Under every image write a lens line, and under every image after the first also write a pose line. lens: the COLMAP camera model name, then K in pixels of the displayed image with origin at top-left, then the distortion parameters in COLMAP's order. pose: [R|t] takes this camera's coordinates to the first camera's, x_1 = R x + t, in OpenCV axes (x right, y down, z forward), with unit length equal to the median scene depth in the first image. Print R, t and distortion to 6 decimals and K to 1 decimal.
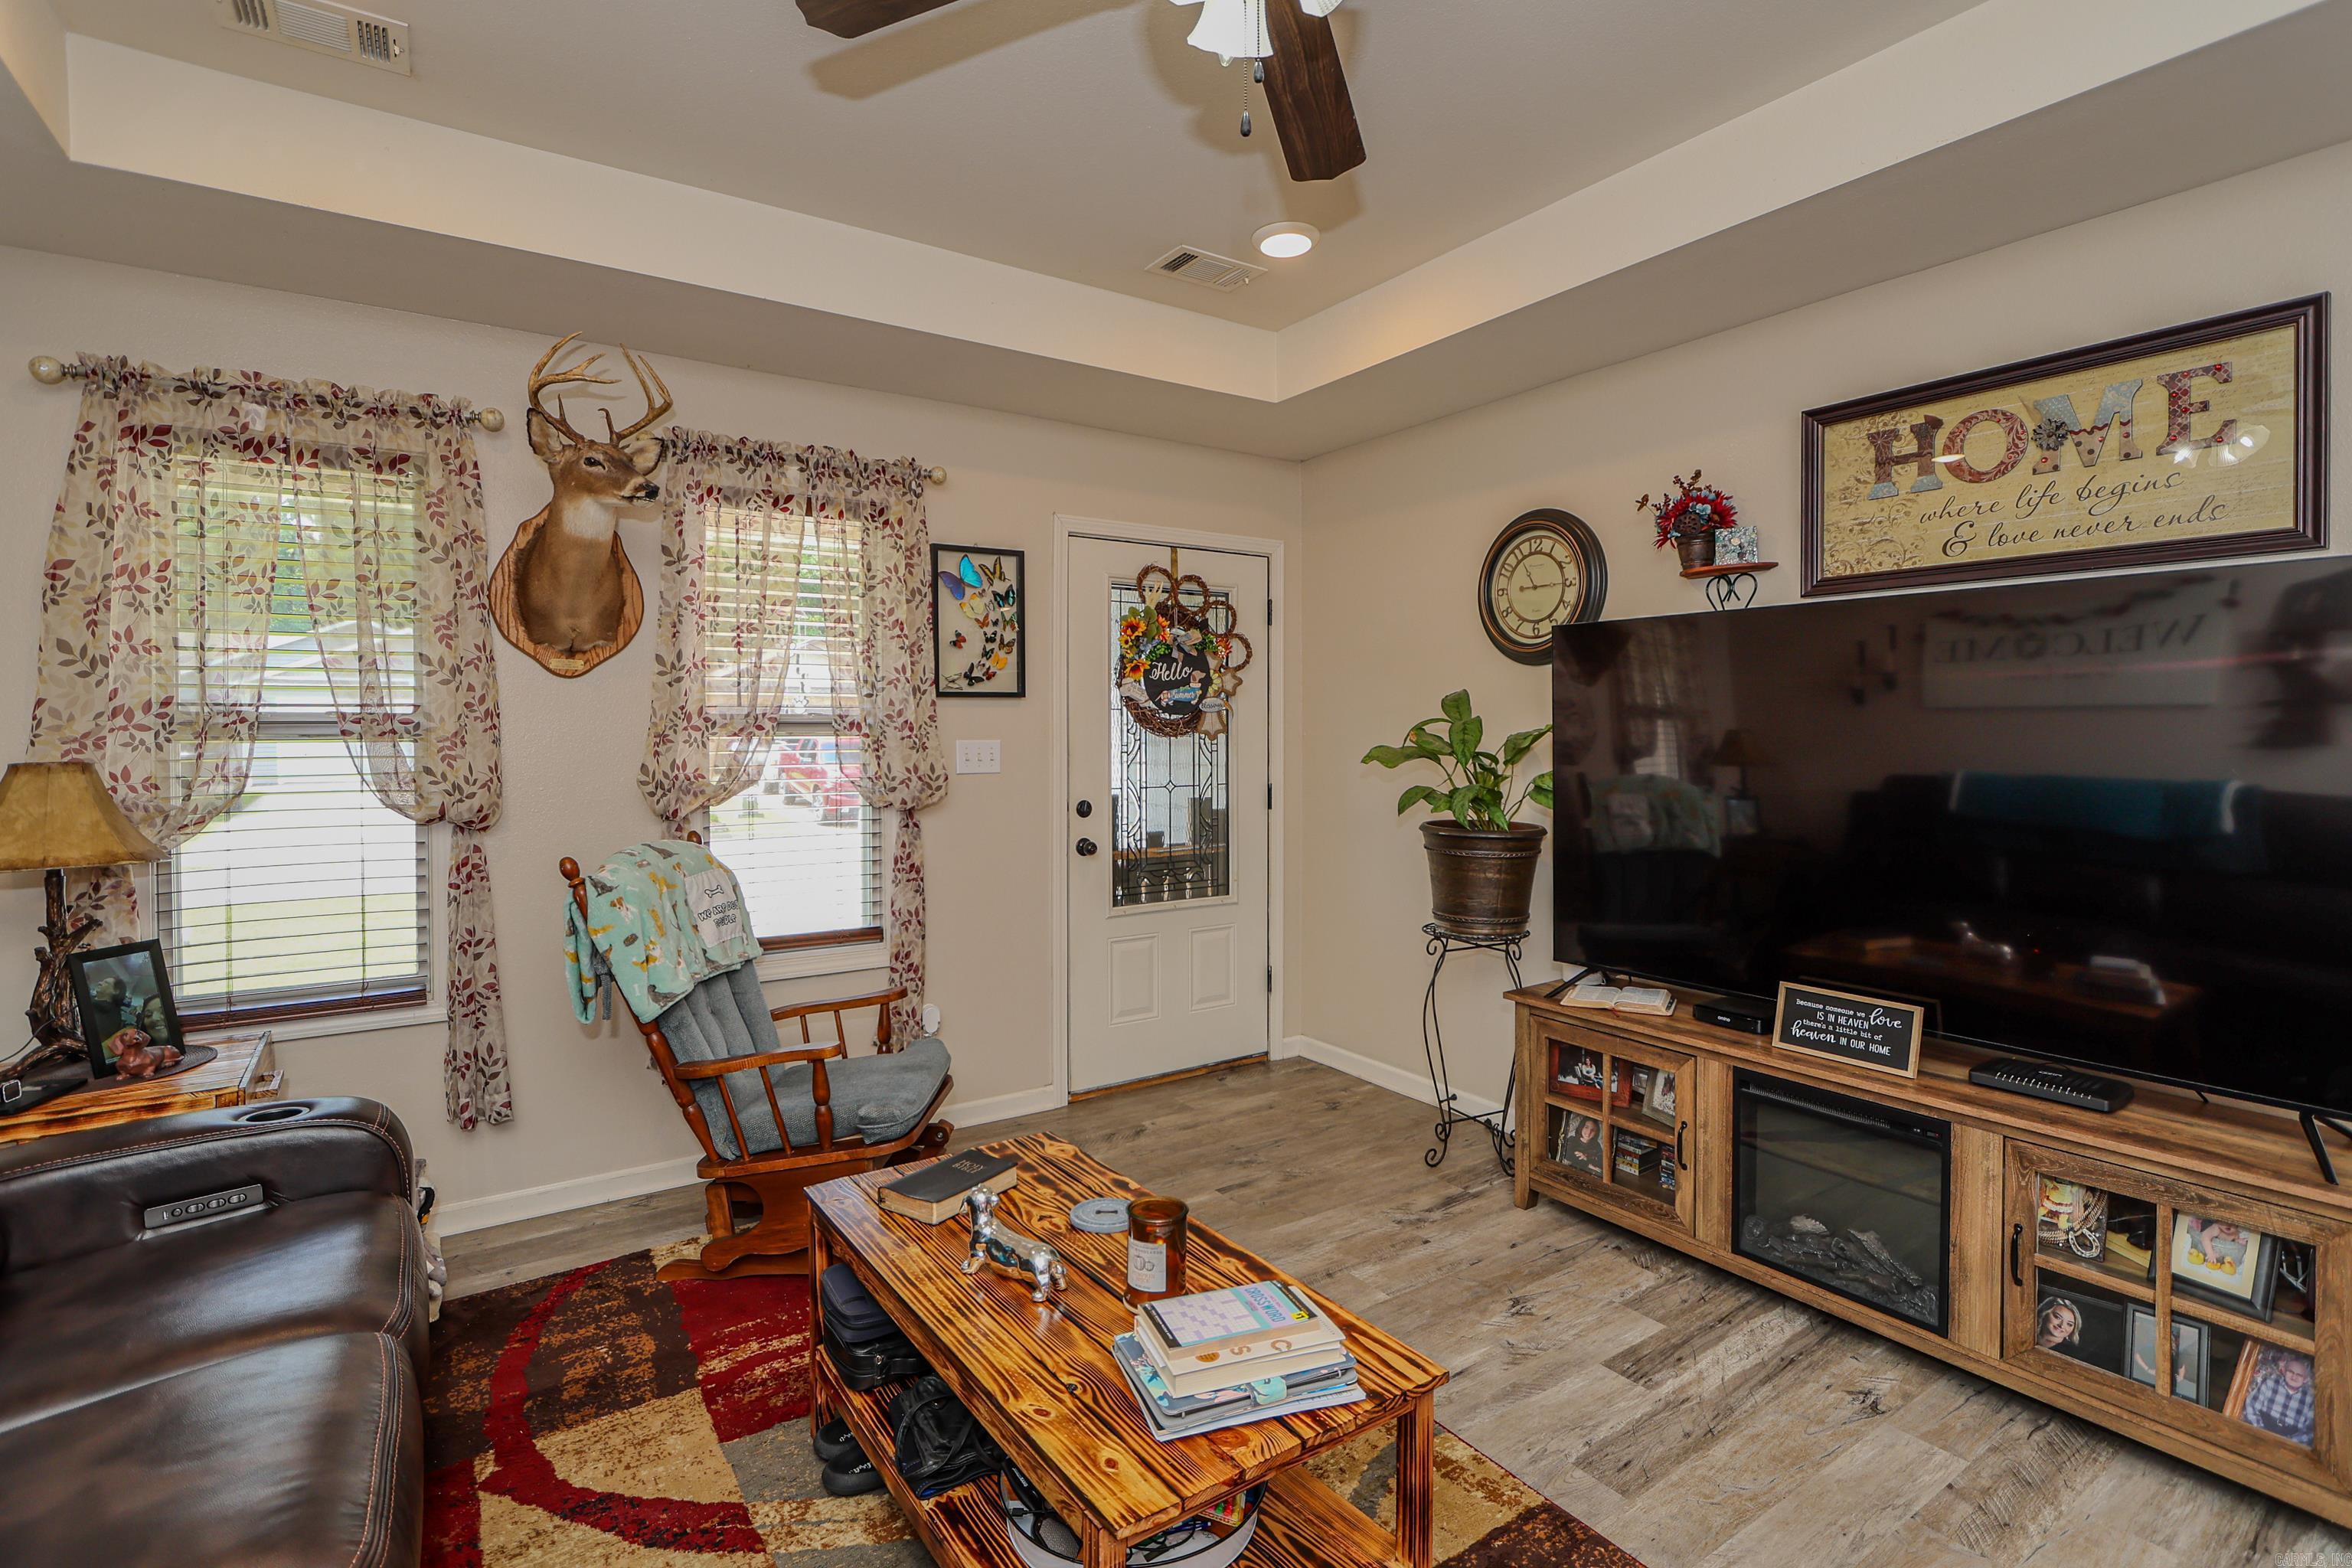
lens RADIAL K [[1133.1, 0, 1182.3], [0, 1133.1, 733.5], [0, 0, 1]] dist [-0.014227, 0.000101]
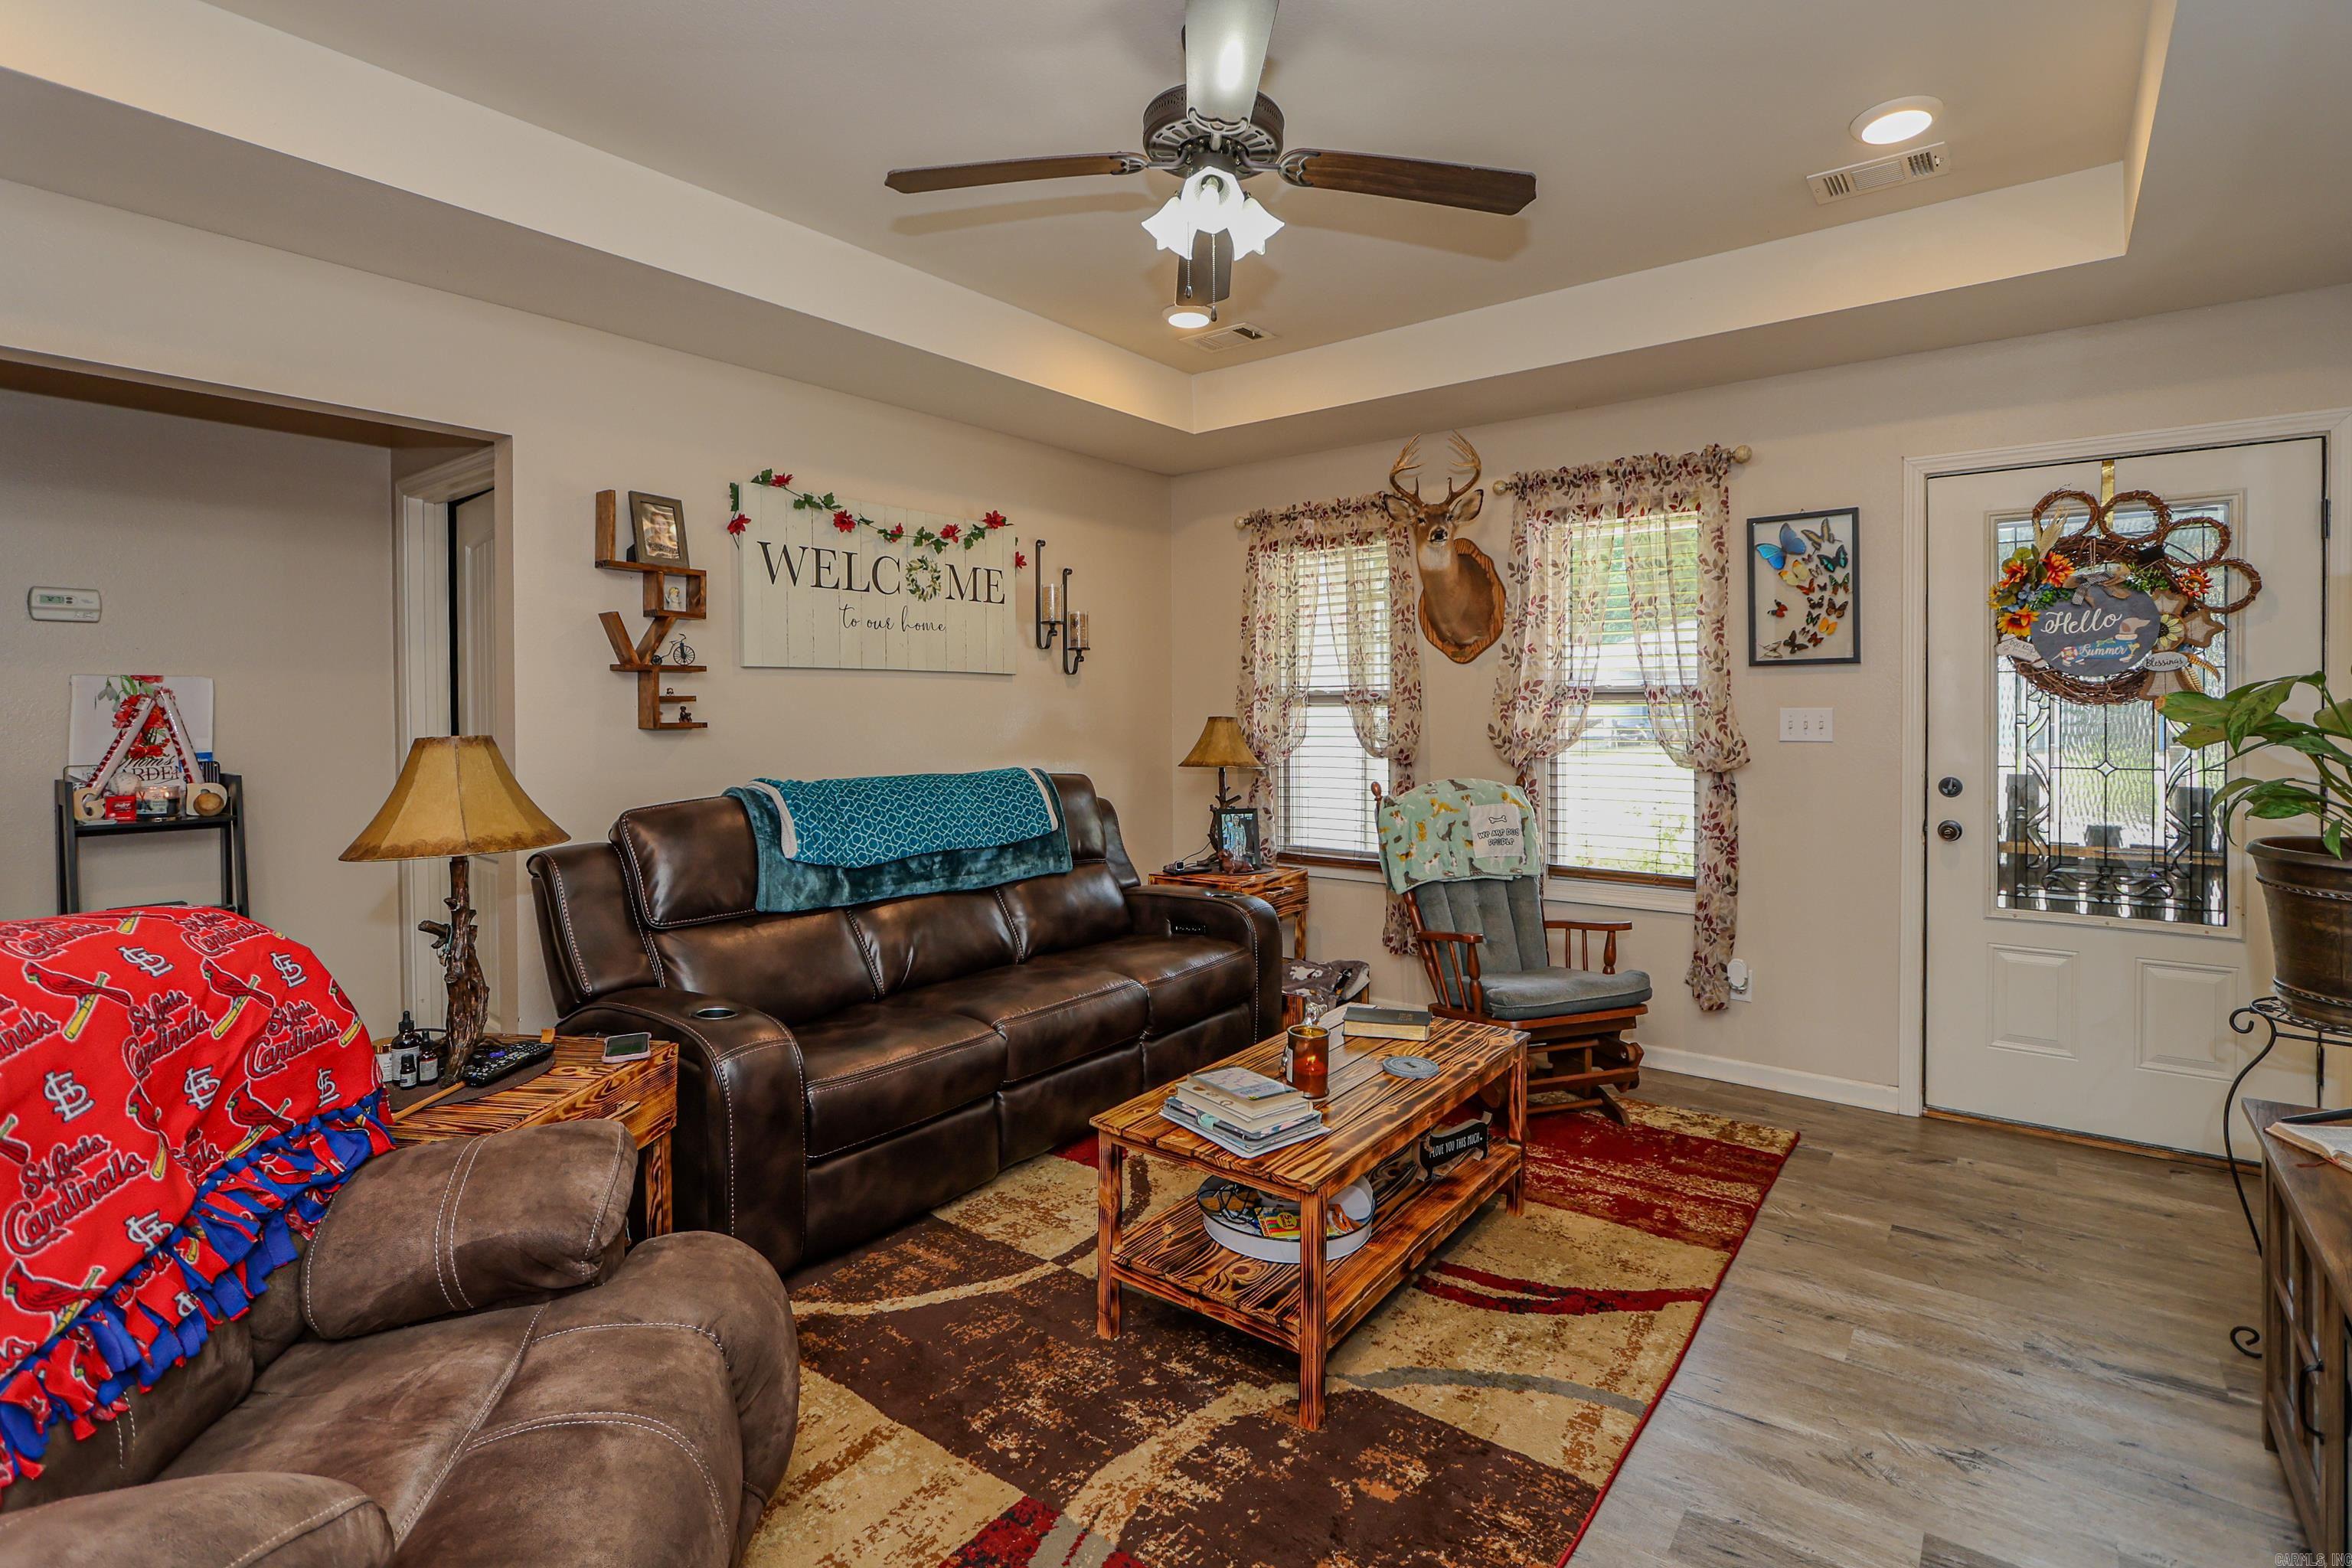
lens RADIAL K [[1100.9, 0, 1174.8], [0, 1100.9, 698.4], [0, 0, 1]] dist [-0.000470, -0.000093]
pose [[0.311685, -0.005657, -0.950169, 0.568400], [0.002047, 0.999984, -0.005282, 0.001472], [0.950183, -0.000298, 0.311692, 0.180067]]
